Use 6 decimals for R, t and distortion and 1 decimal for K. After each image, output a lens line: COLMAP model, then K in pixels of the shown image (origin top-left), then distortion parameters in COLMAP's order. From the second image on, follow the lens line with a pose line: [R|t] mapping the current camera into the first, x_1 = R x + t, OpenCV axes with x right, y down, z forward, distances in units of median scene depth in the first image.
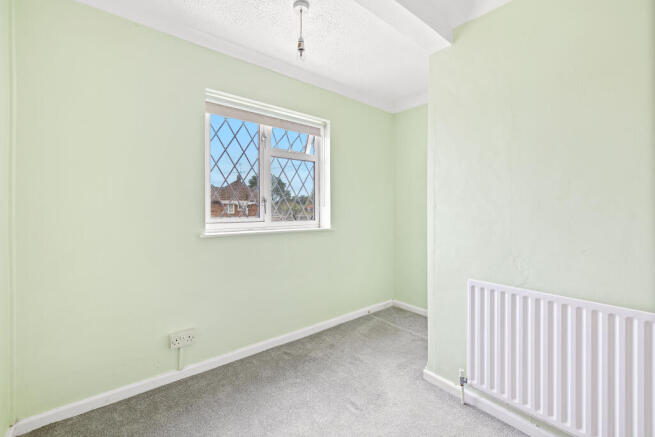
lens RADIAL K [[278.6, 0, 331.0], [0, 278.6, 213.1], [0, 0, 1]] dist [-0.002555, 0.000202]
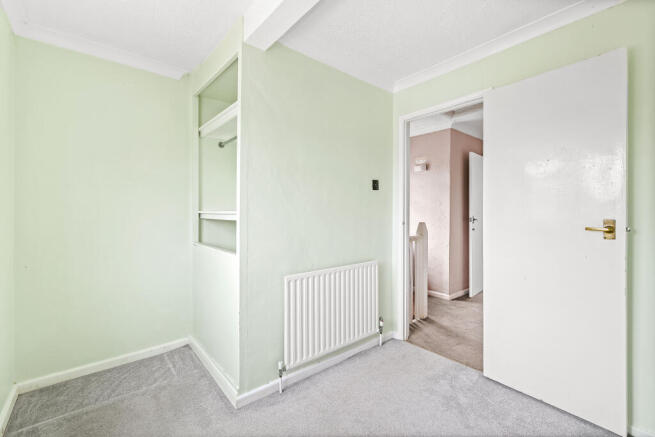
lens RADIAL K [[278.6, 0, 328.0], [0, 278.6, 218.4], [0, 0, 1]] dist [-0.002555, 0.000202]
pose [[-0.010839, -0.005697, 0.999925, -0.609470], [0.010611, 0.999927, 0.005812, -0.000093], [-0.999885, 0.010673, -0.010778, 0.816819]]
